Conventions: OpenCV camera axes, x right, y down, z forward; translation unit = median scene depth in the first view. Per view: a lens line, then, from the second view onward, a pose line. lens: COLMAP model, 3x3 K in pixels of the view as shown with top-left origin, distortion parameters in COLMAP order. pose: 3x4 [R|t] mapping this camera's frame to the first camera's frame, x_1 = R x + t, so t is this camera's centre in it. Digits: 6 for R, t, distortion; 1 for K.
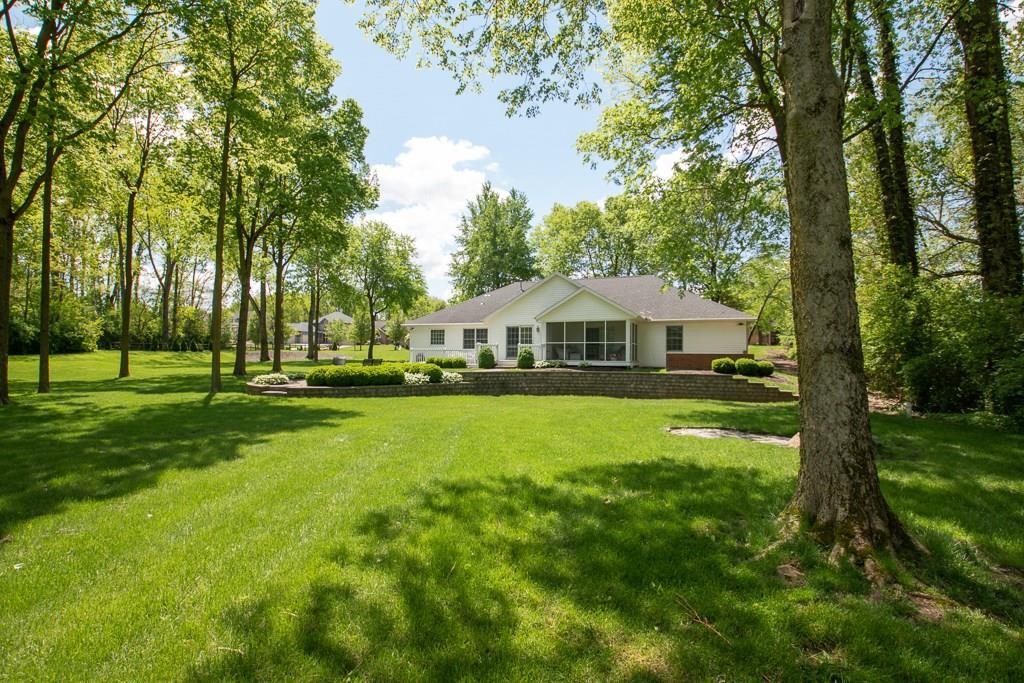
lens RADIAL K [[479.4, 0, 515.1], [0, 479.4, 339.9], [0, 0, 1]] dist [0.003957, -0.017530]
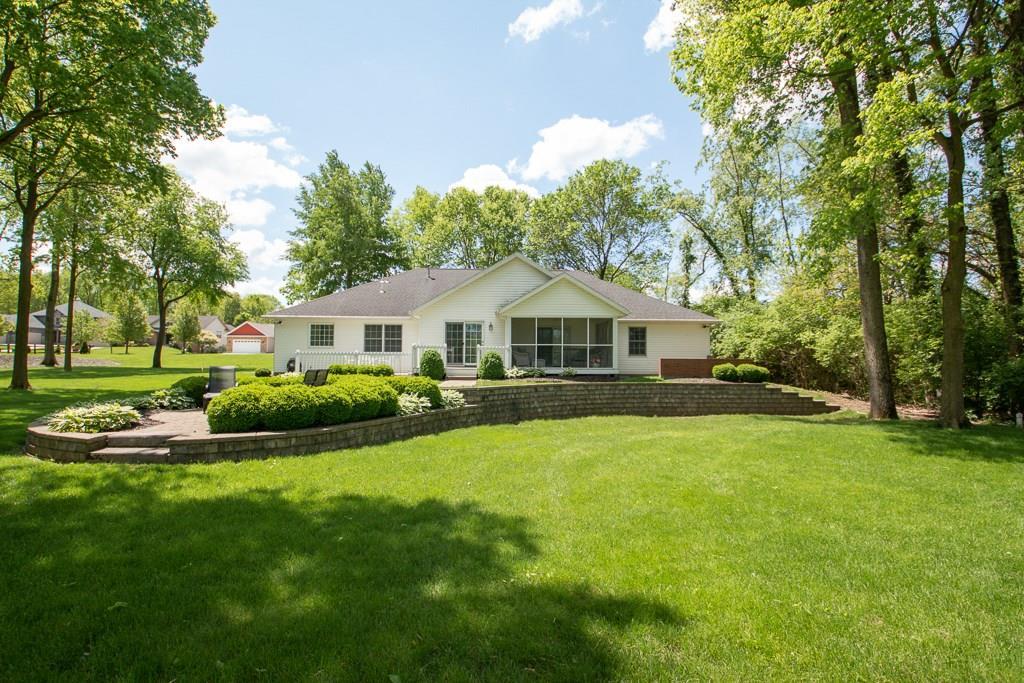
lens RADIAL K [[479.4, 0, 515.1], [0, 479.4, 339.9], [0, 0, 1]] dist [0.003957, -0.017530]
pose [[0.915503, 0.013994, 0.402067, -0.232849], [-0.010640, 0.999887, -0.010575, 0.006755], [-0.402170, 0.005404, 0.915549, 0.306368]]
